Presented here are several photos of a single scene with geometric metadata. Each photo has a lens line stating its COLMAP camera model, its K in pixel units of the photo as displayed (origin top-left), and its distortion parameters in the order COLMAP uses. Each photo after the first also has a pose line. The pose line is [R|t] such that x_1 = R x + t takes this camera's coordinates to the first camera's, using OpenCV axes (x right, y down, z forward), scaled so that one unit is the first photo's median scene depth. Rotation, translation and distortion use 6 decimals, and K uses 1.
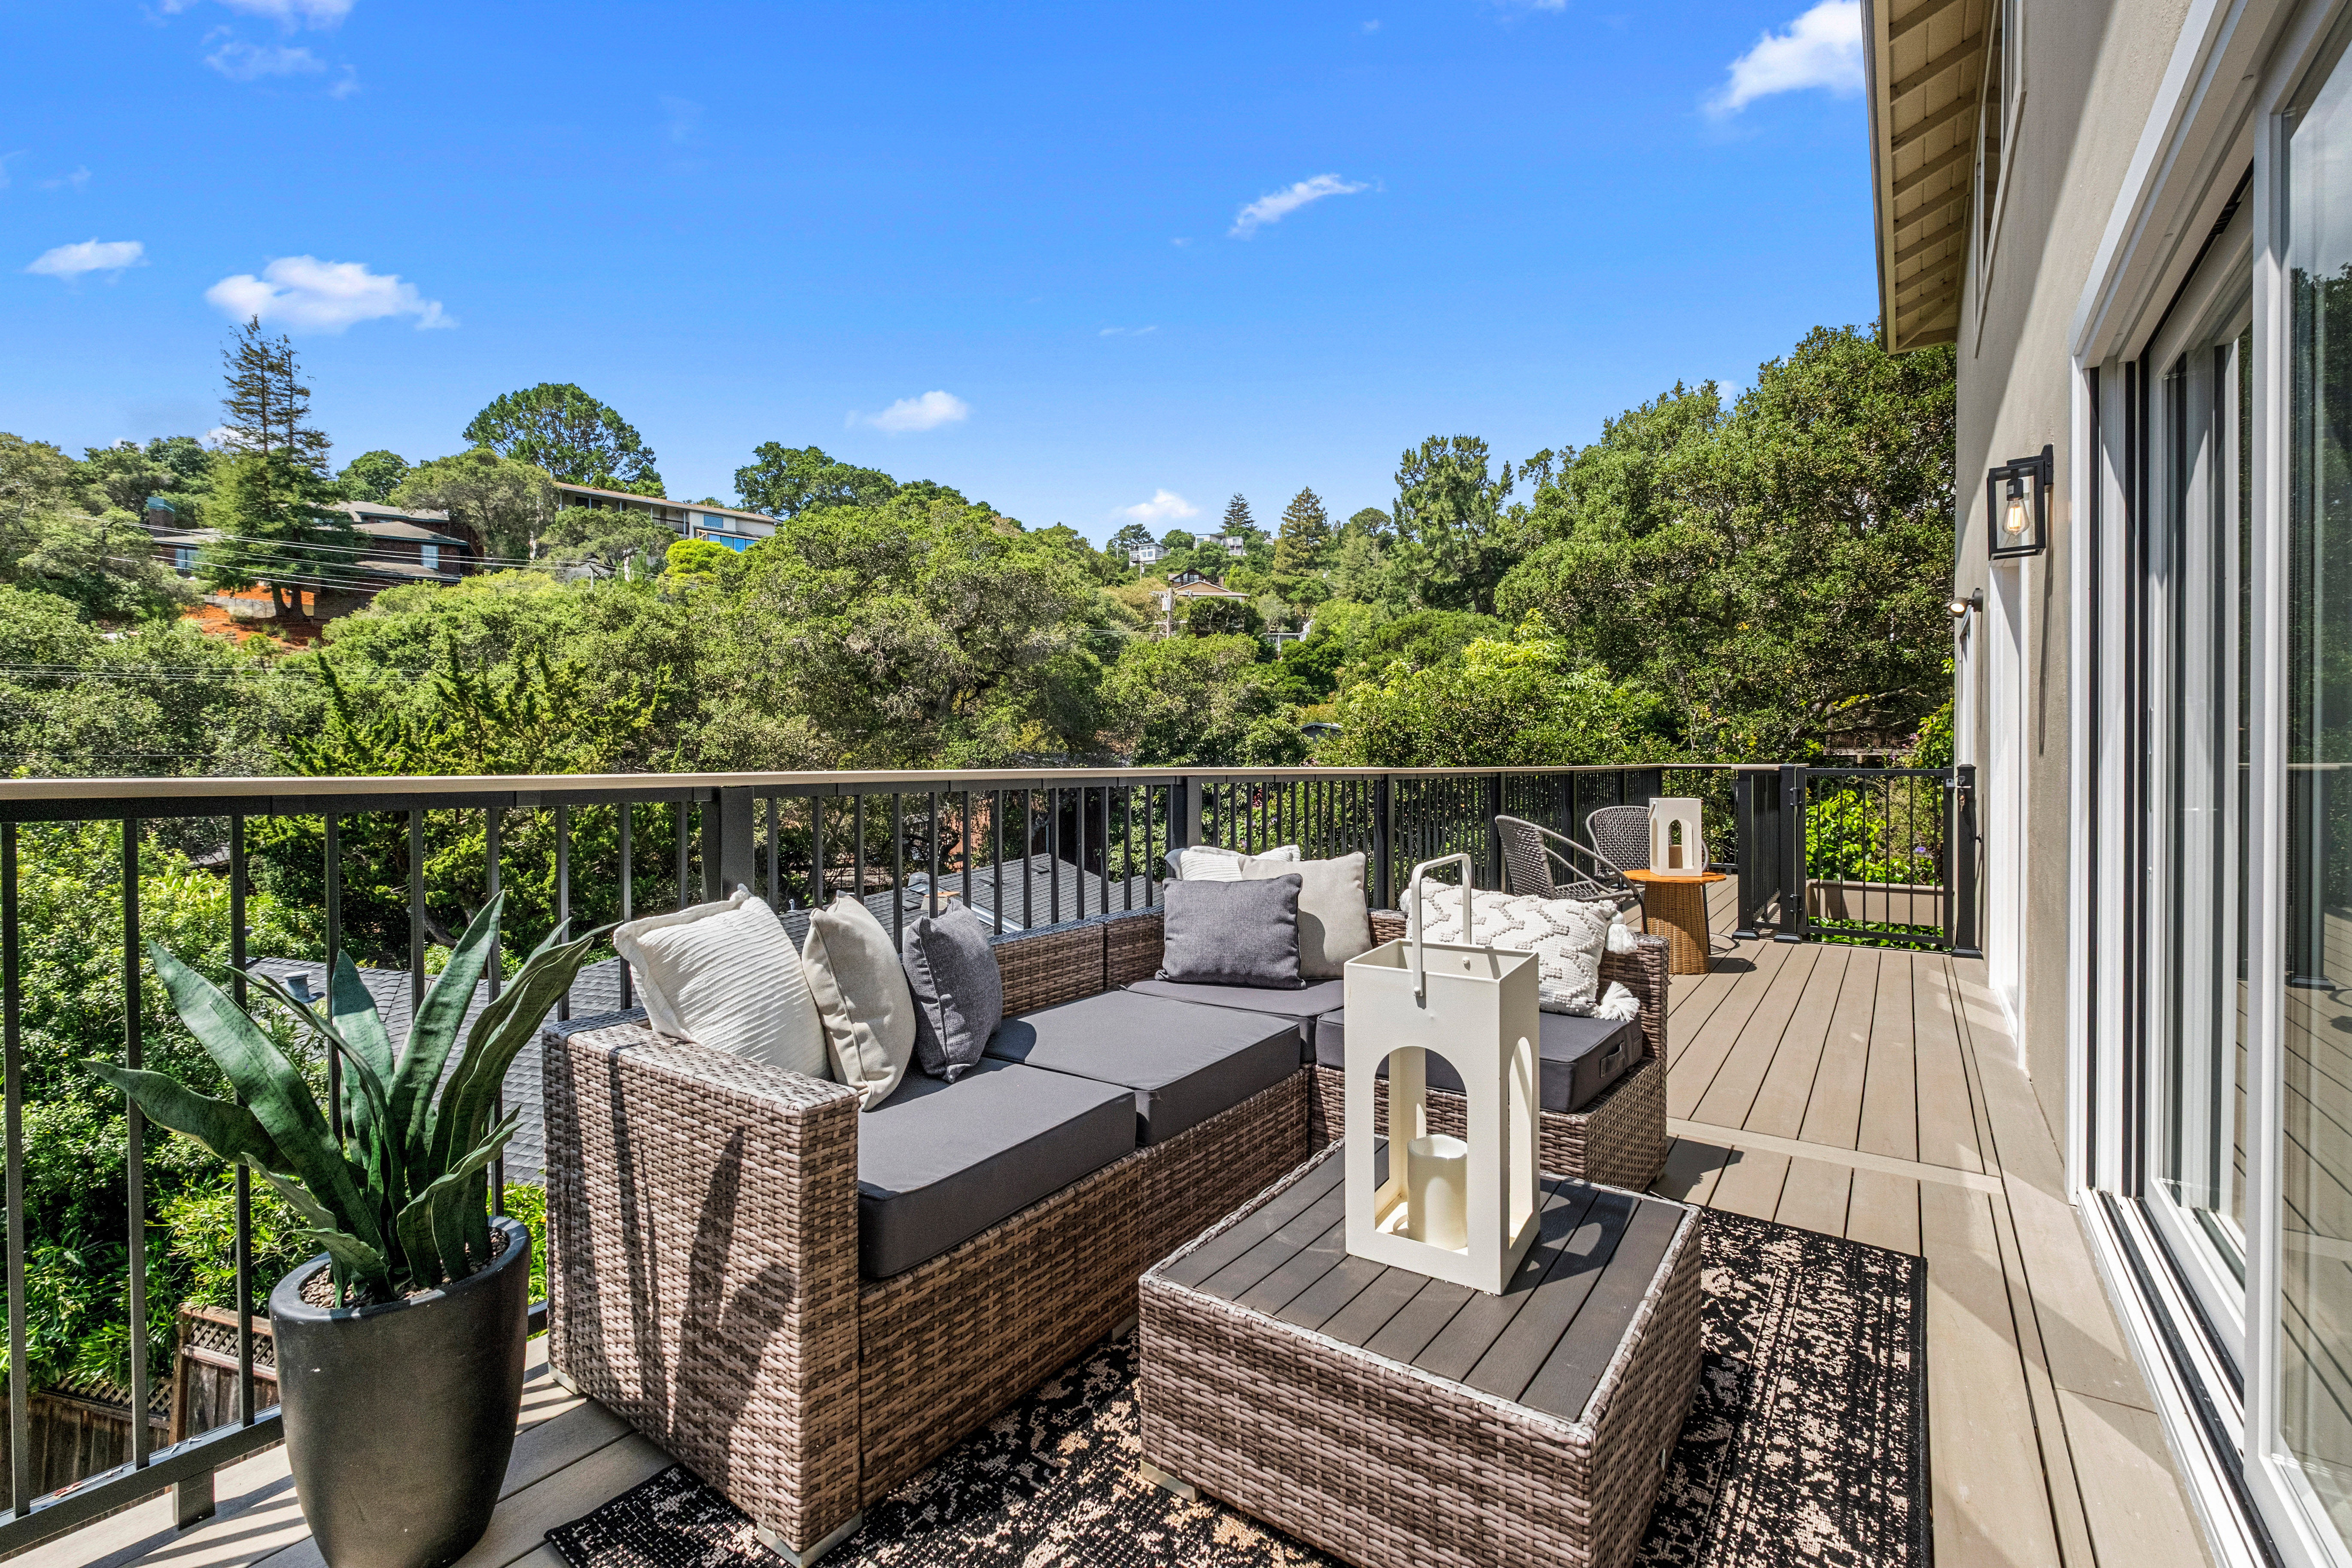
lens RADIAL K [[1009.4, 0, 1195.2], [0, 1009.4, 772.6], [0, 0, 1]] dist [-0.007200, 0.001048]
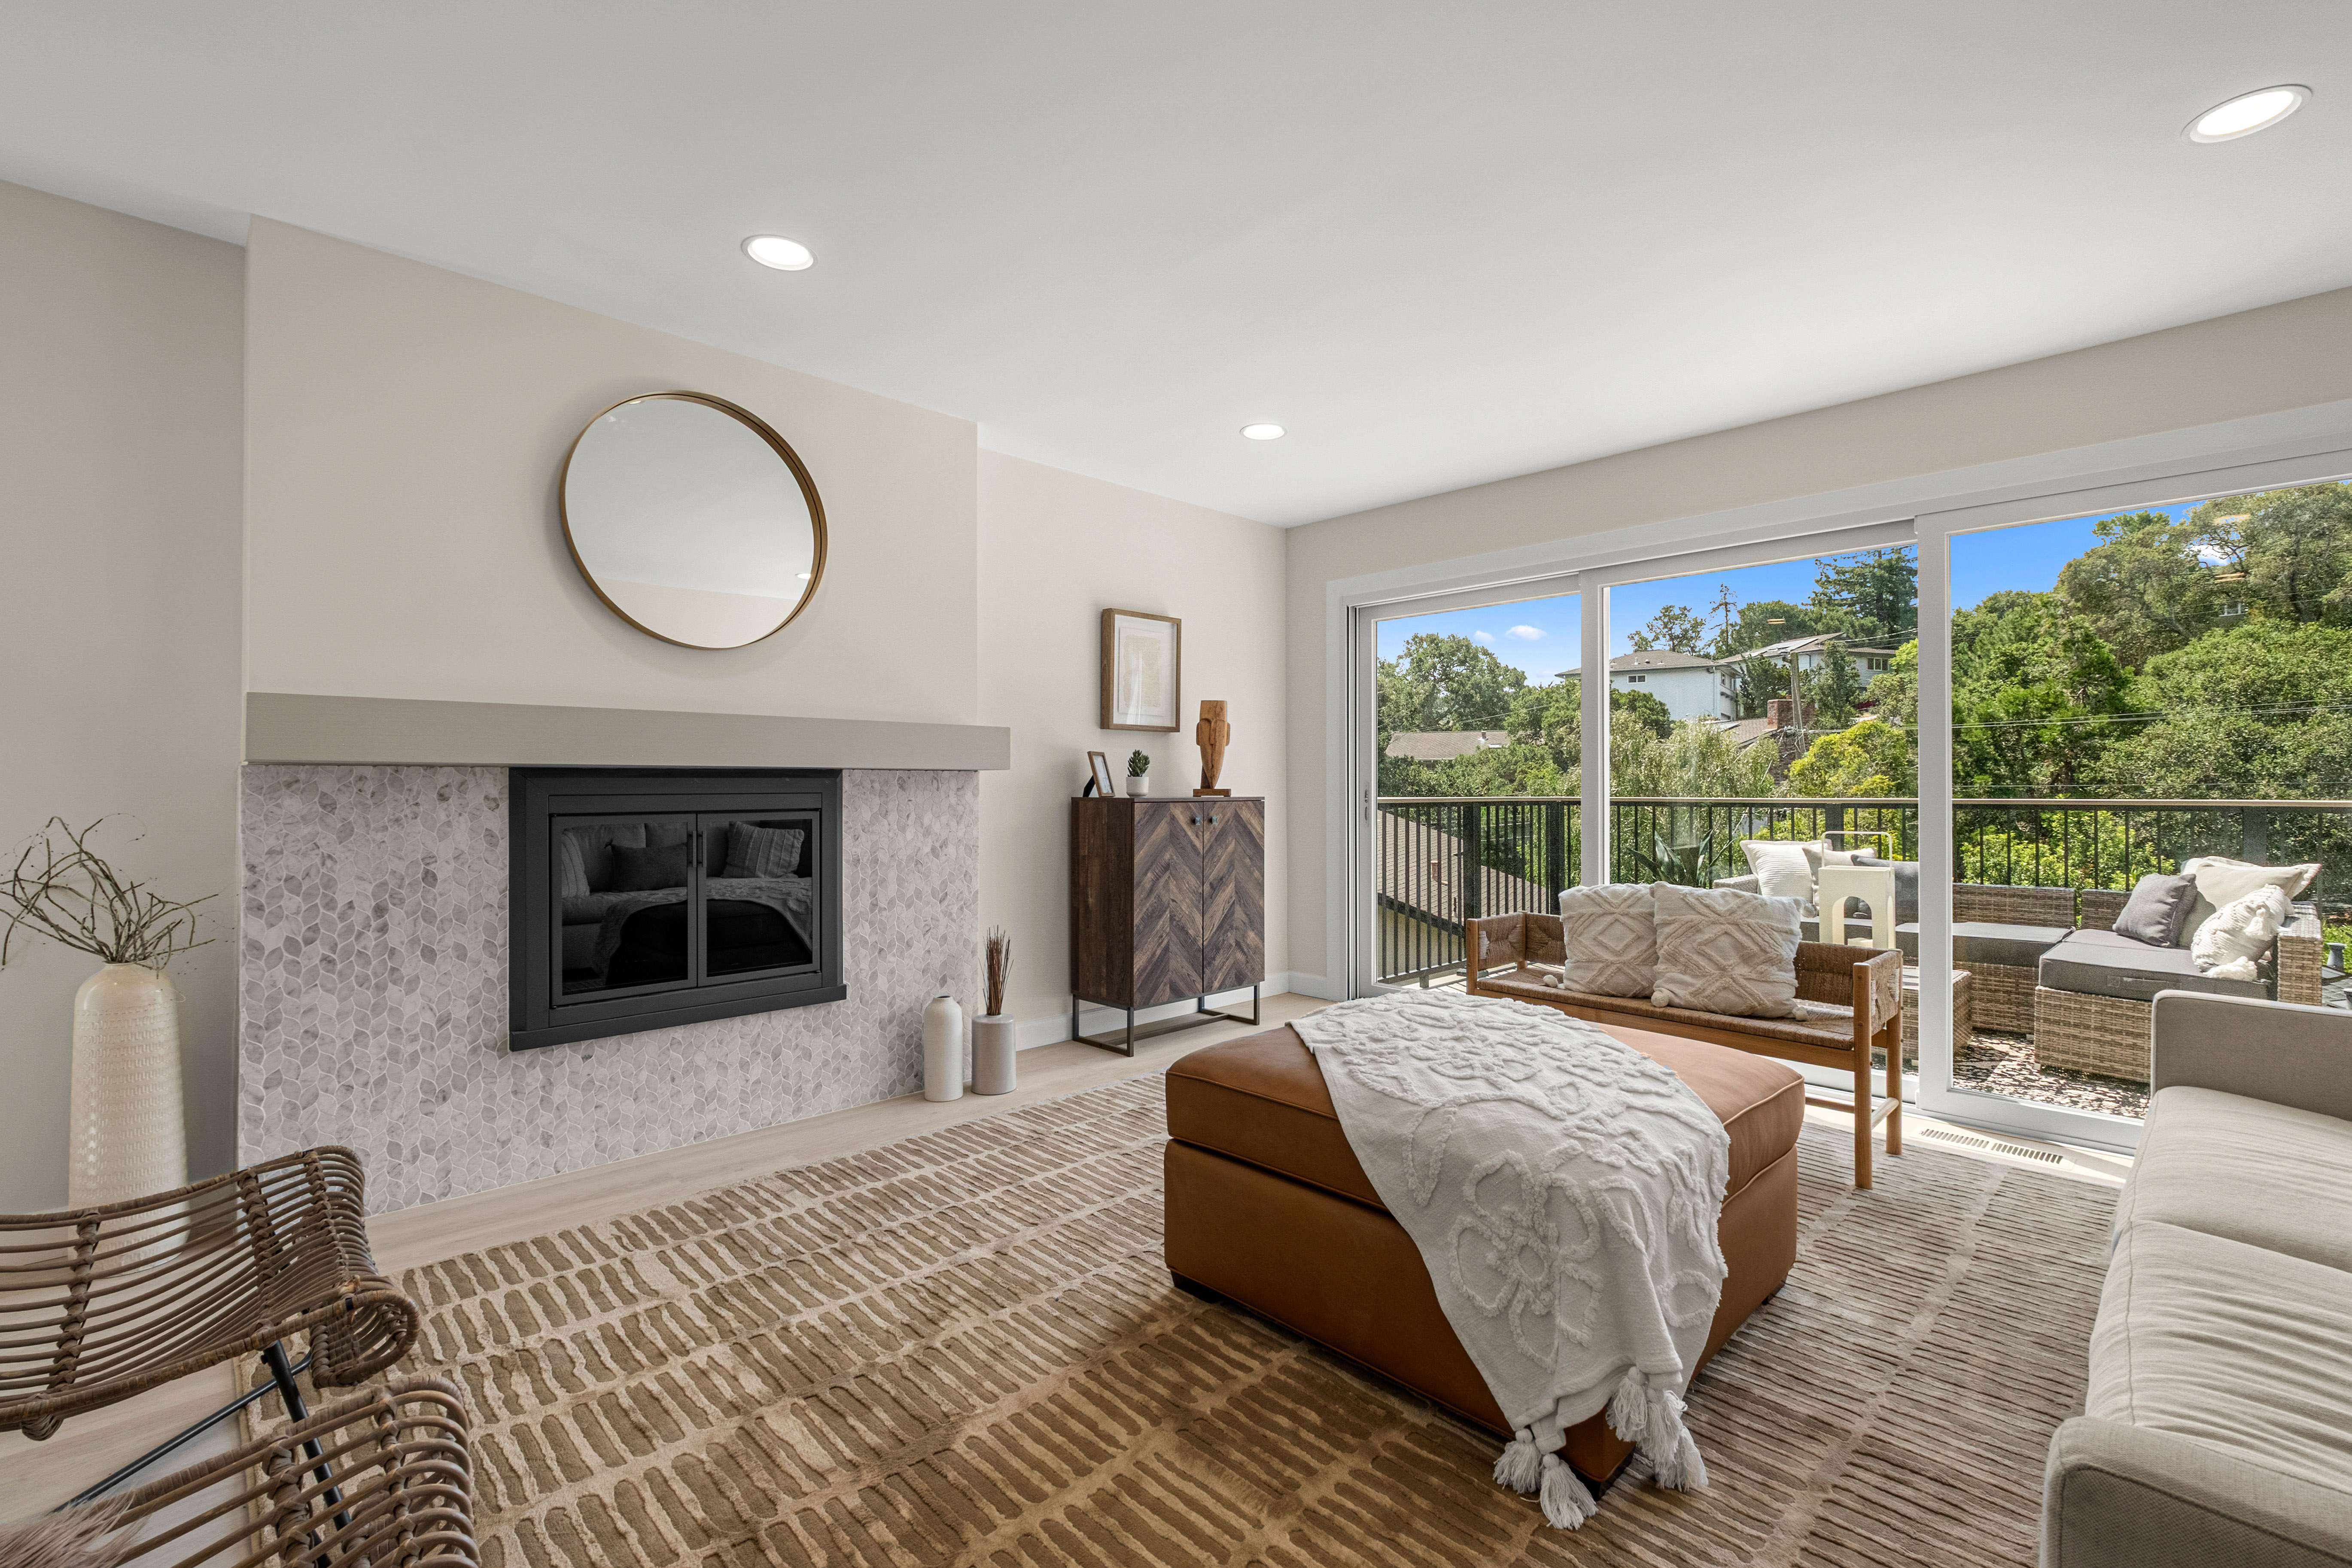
lens RADIAL K [[1009.4, 0, 1168.9], [0, 1009.4, 780.9], [0, 0, 1]] dist [-0.007200, 0.001048]
pose [[-0.185639, -0.008740, -0.982579, 0.178727], [-0.005866, 0.999952, -0.007787, -0.002046], [0.982601, 0.004318, -0.185681, -0.021216]]
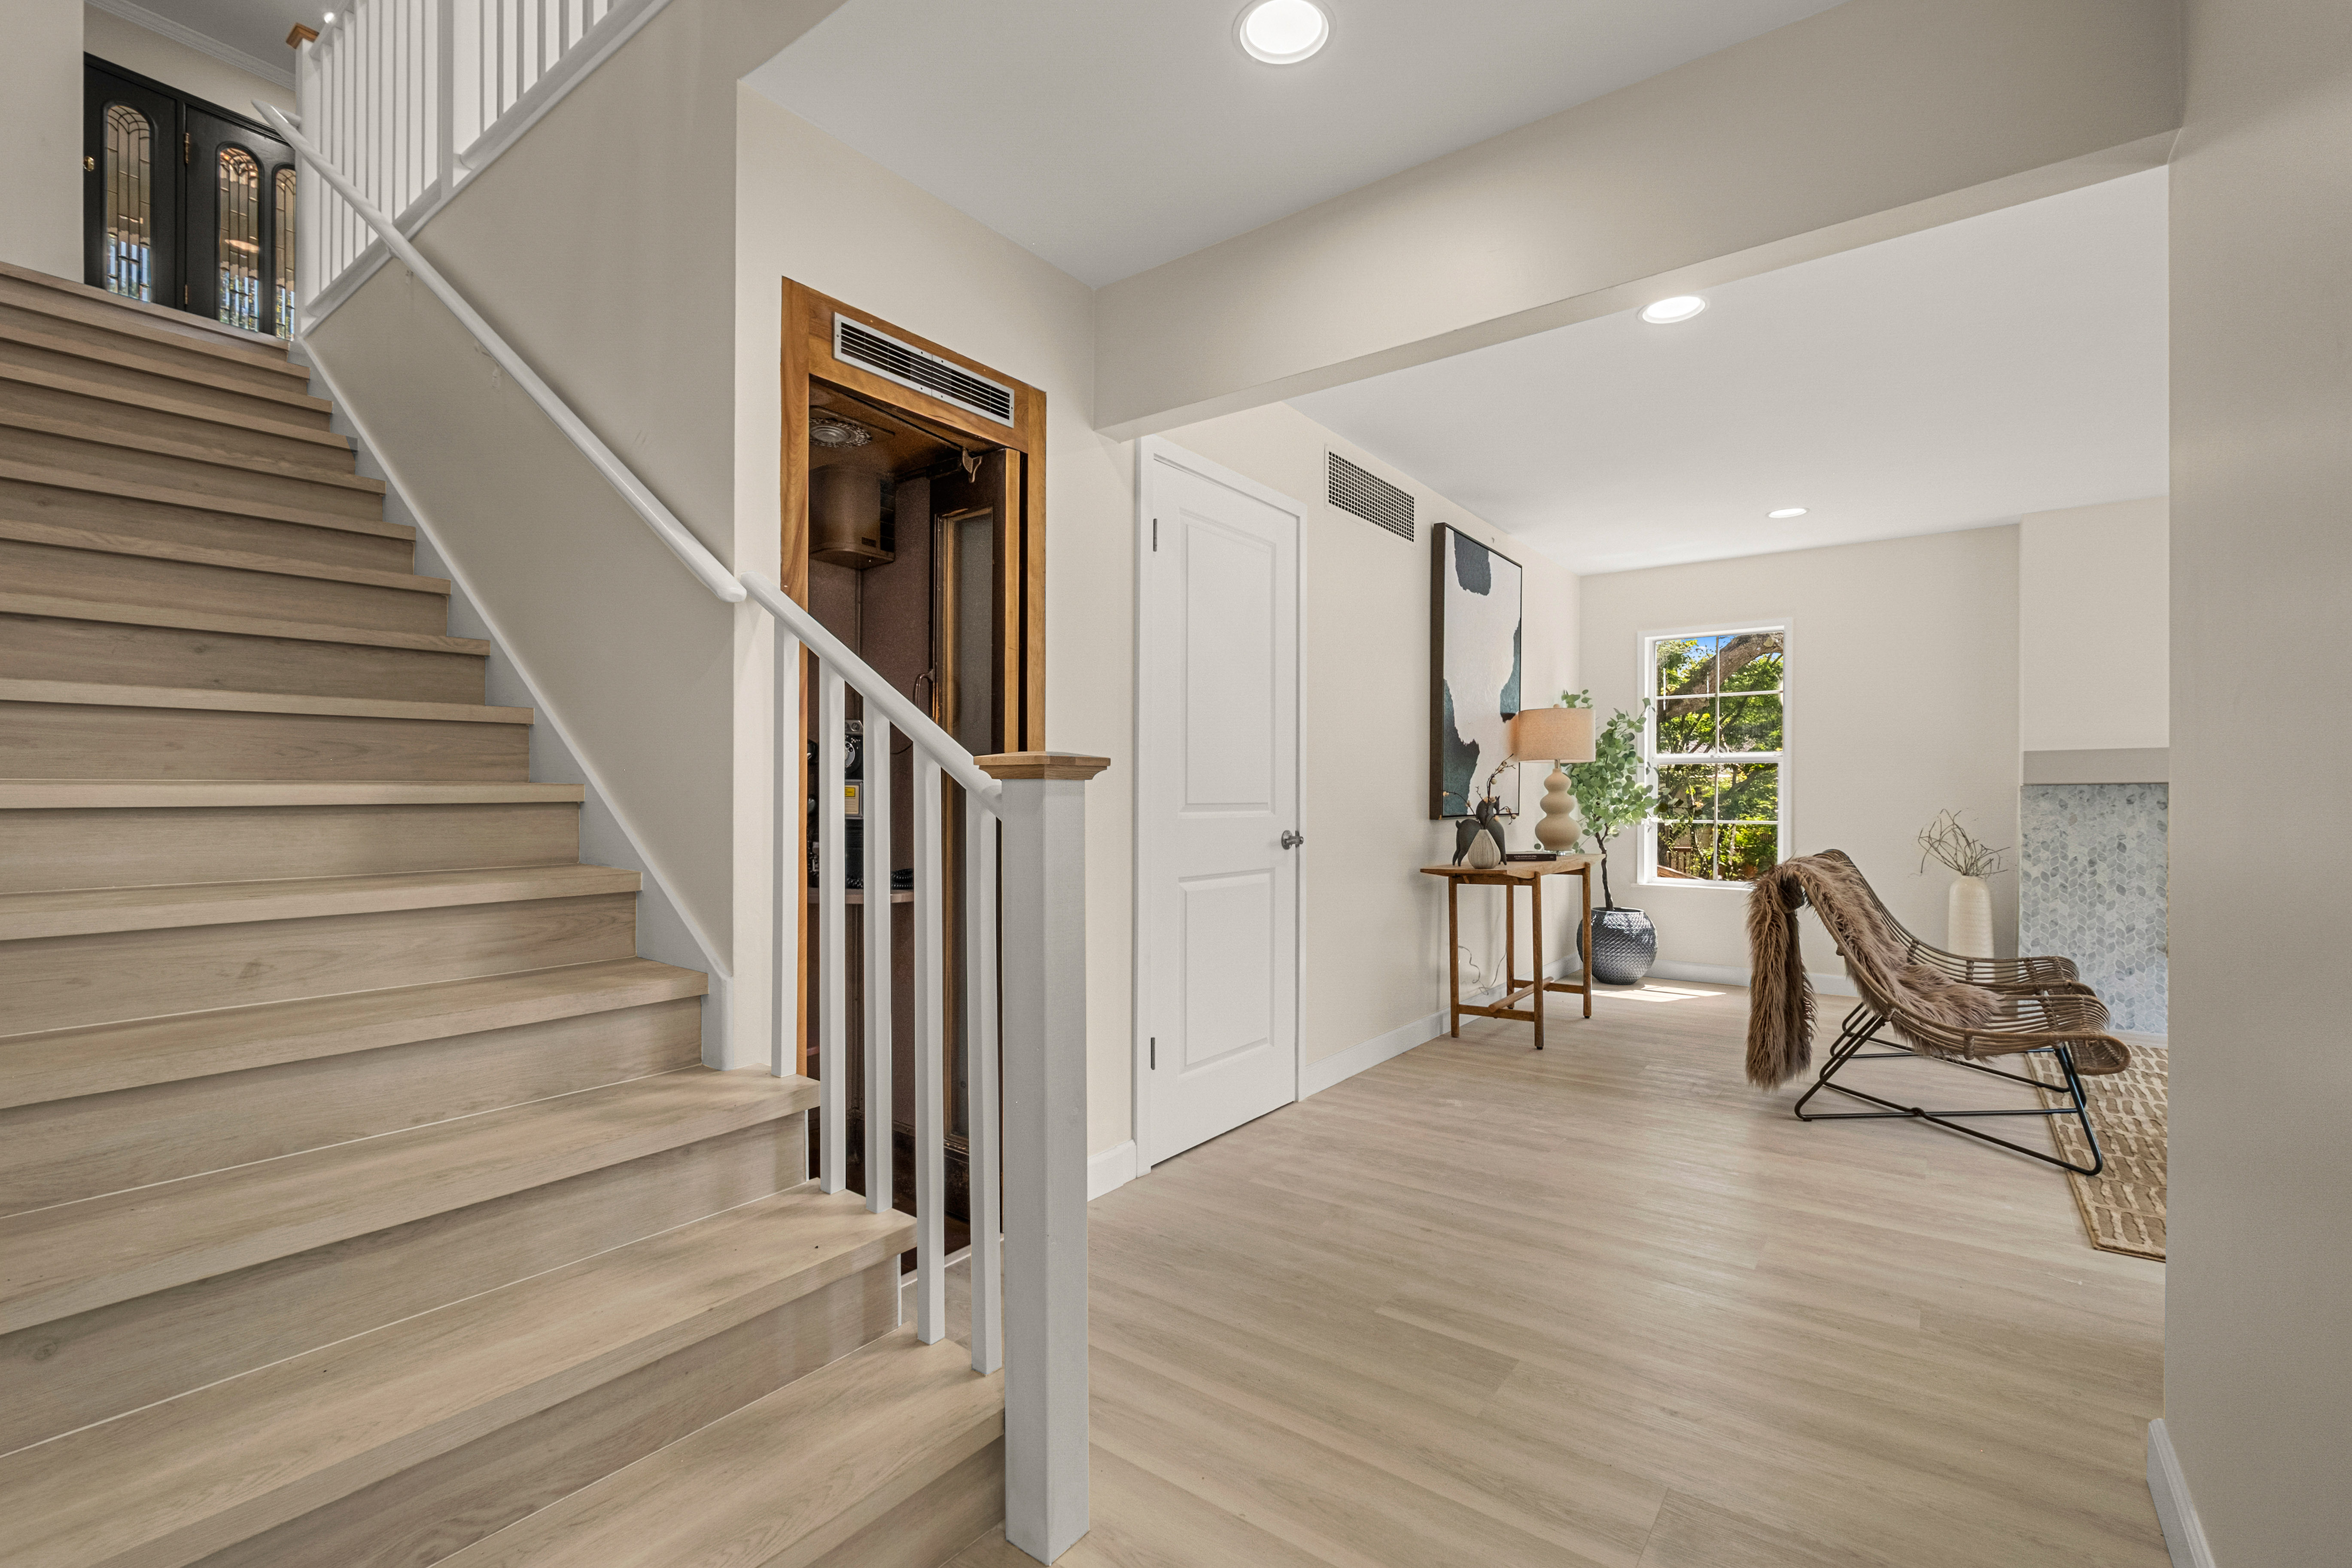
lens RADIAL K [[1009.4, 0, 1177.8], [0, 1009.4, 797.3], [0, 0, 1]] dist [-0.007200, 0.001048]
pose [[-0.999640, -0.003836, 0.026543, 0.245598], [-0.003635, 0.999964, 0.007604, -0.002289], [-0.026572, 0.007505, -0.999619, 0.057406]]
